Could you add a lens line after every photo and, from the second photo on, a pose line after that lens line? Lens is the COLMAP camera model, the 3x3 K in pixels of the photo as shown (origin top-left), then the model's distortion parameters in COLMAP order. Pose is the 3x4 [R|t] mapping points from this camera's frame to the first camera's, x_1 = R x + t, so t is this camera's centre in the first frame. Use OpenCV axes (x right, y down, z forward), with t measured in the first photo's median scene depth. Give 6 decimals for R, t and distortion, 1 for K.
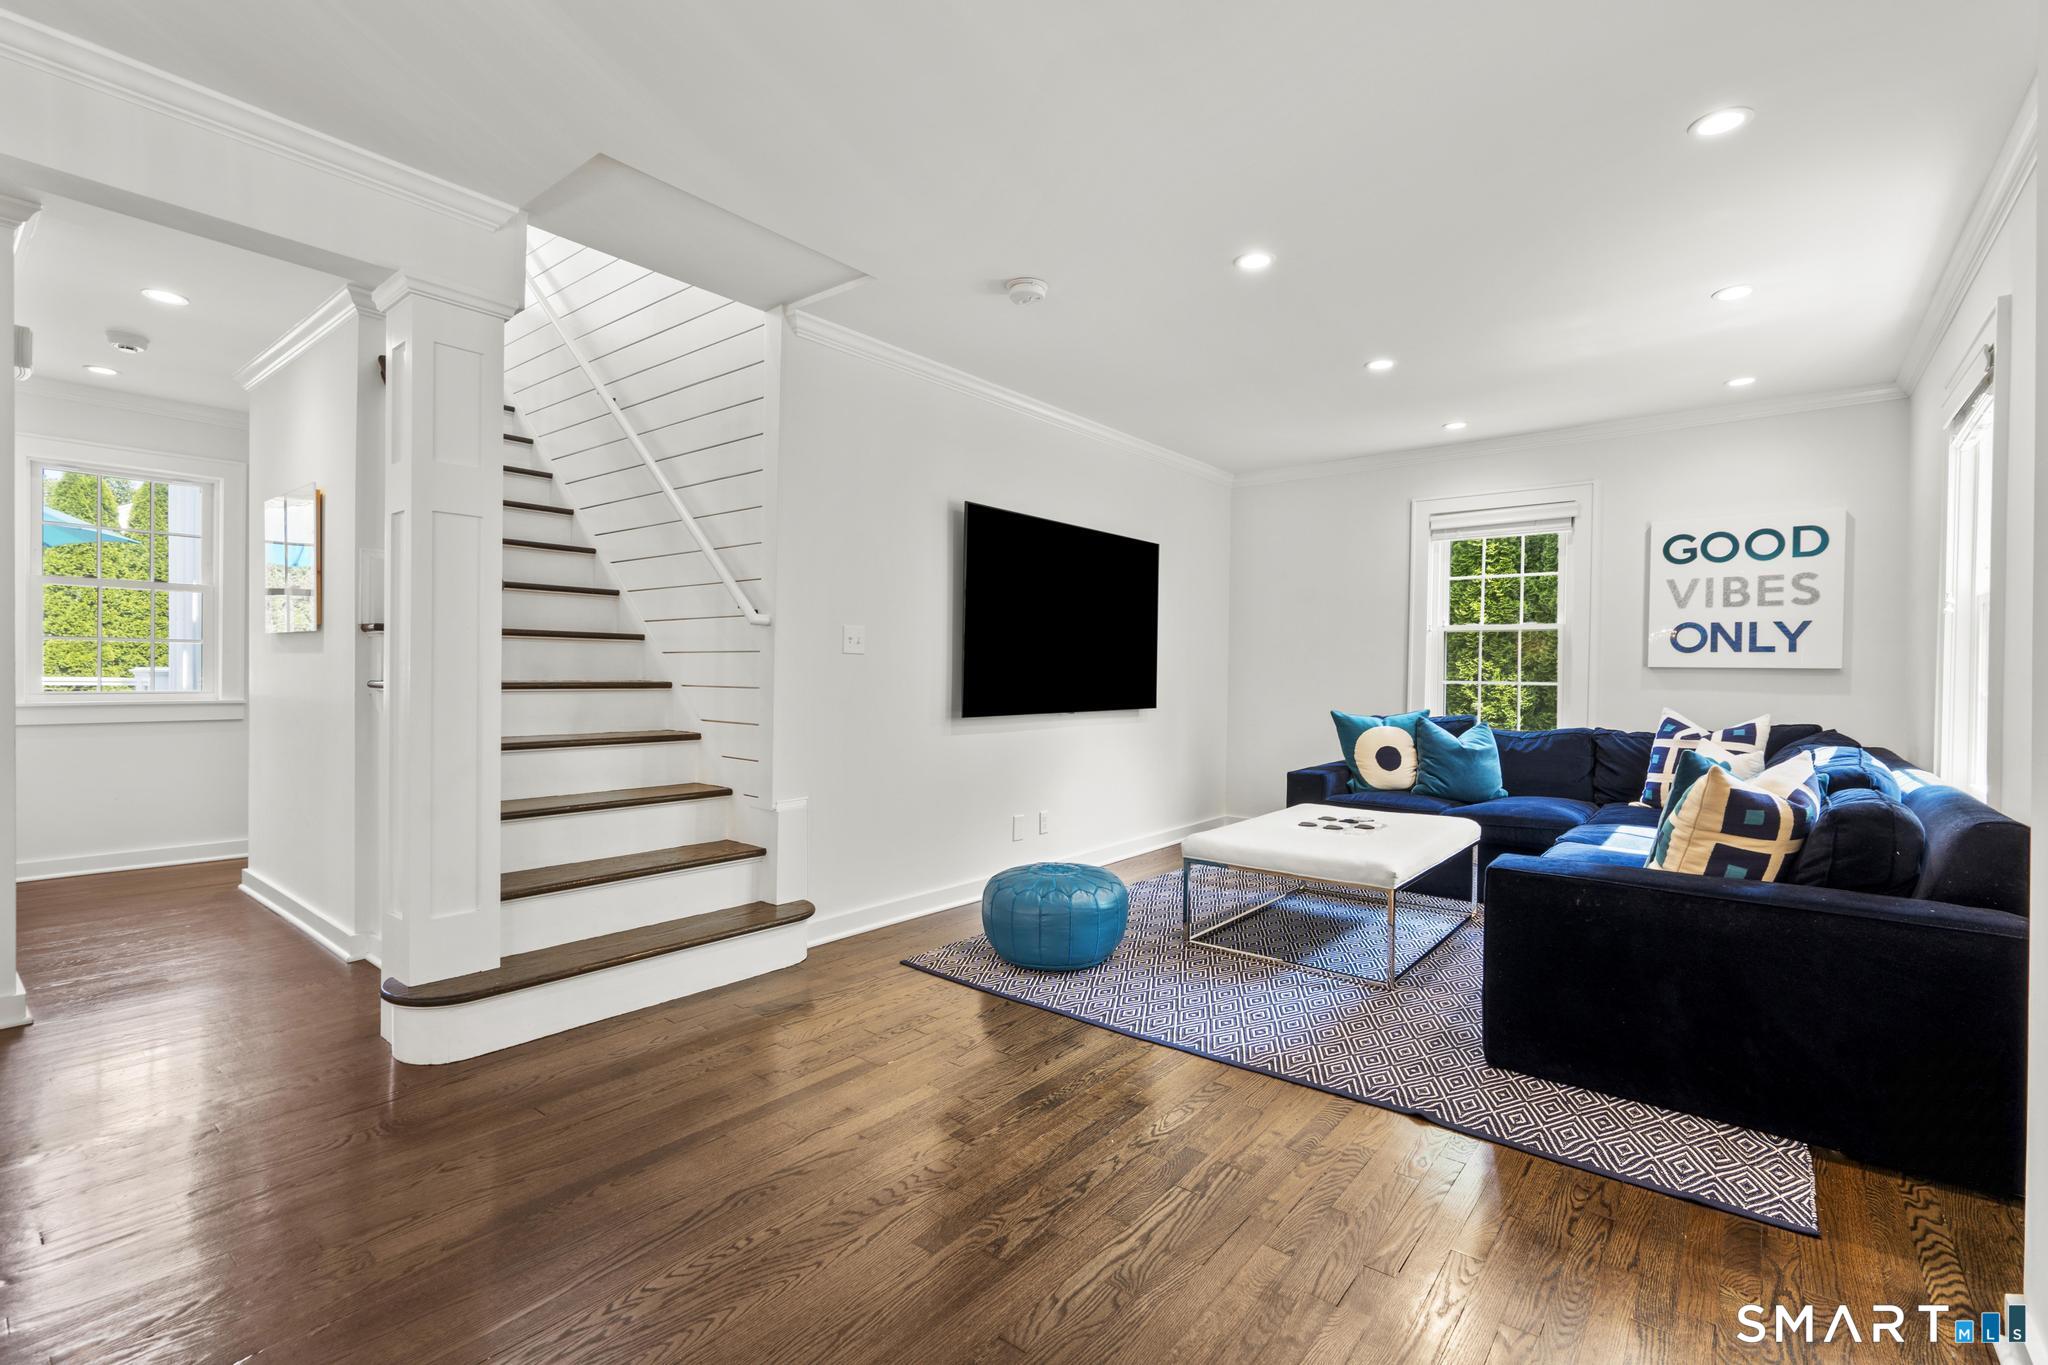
lens RADIAL K [[923.8, 0, 1018.0], [0, 923.8, 676.5], [0, 0, 1]] dist [-0.001377, -0.000040]
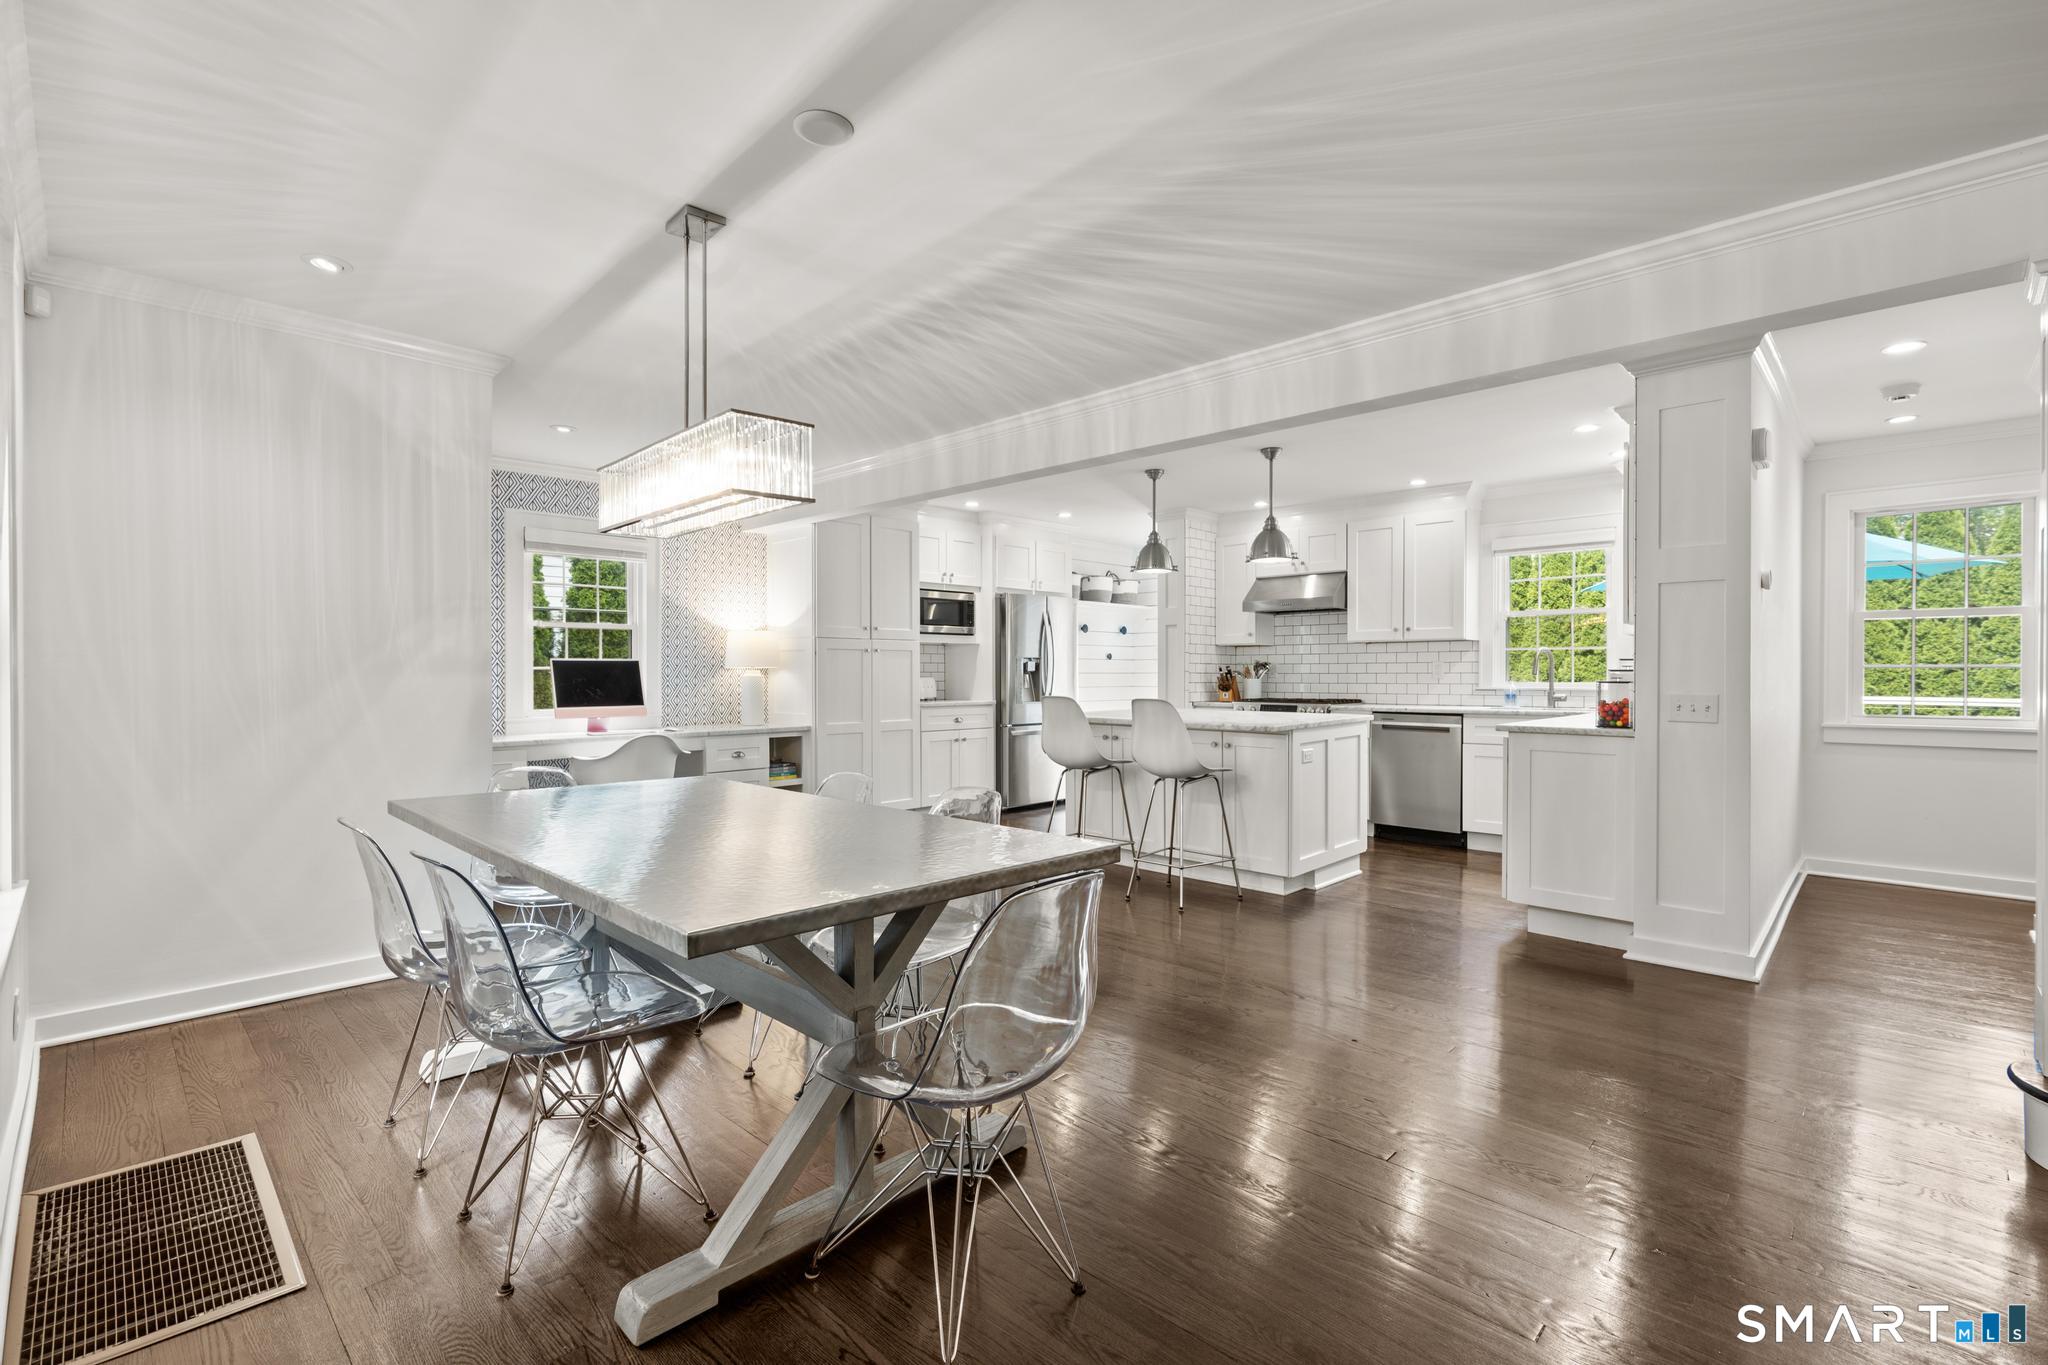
lens RADIAL K [[919.0, 0, 1020.4], [0, 919.0, 677.9], [0, 0, 1]] dist [-0.002077, 0.000174]
pose [[-0.091654, -0.006738, -0.995768, 0.207703], [-0.008557, 0.999946, -0.005979, -0.017360], [0.995754, 0.007973, -0.091706, 0.088545]]
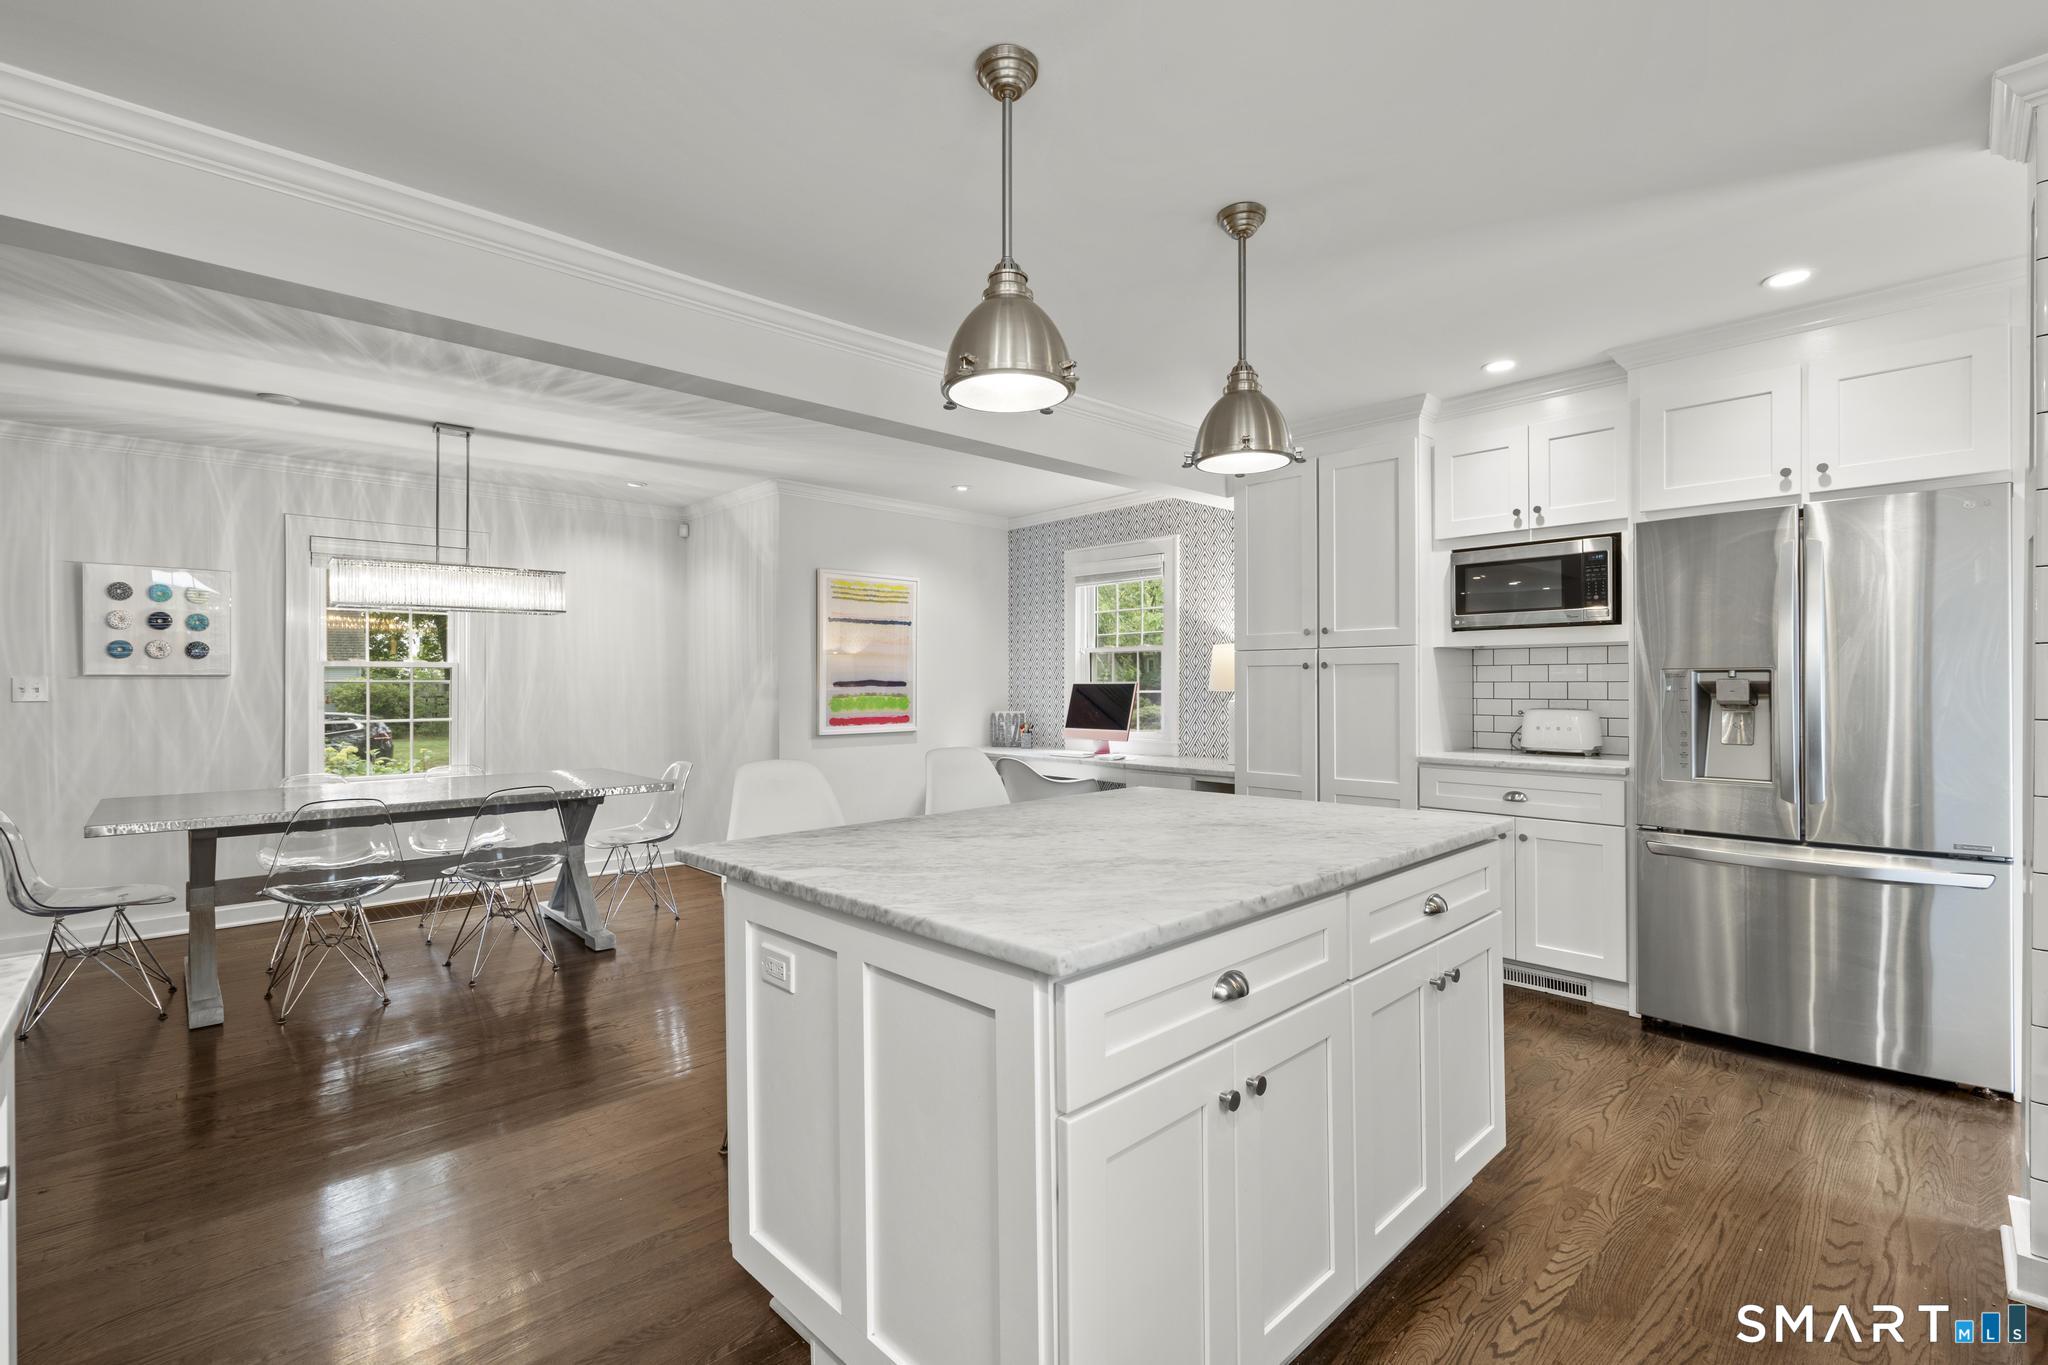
lens RADIAL K [[915.9, 0, 1017.5], [0, 915.9, 681.4], [0, 0, 1]] dist [-0.001740, 0.000289]
pose [[-0.991429, -0.008656, 0.130361, -1.418835], [-0.007537, 0.999930, 0.009071, -0.070156], [-0.130430, 0.008011, -0.991425, 0.868999]]
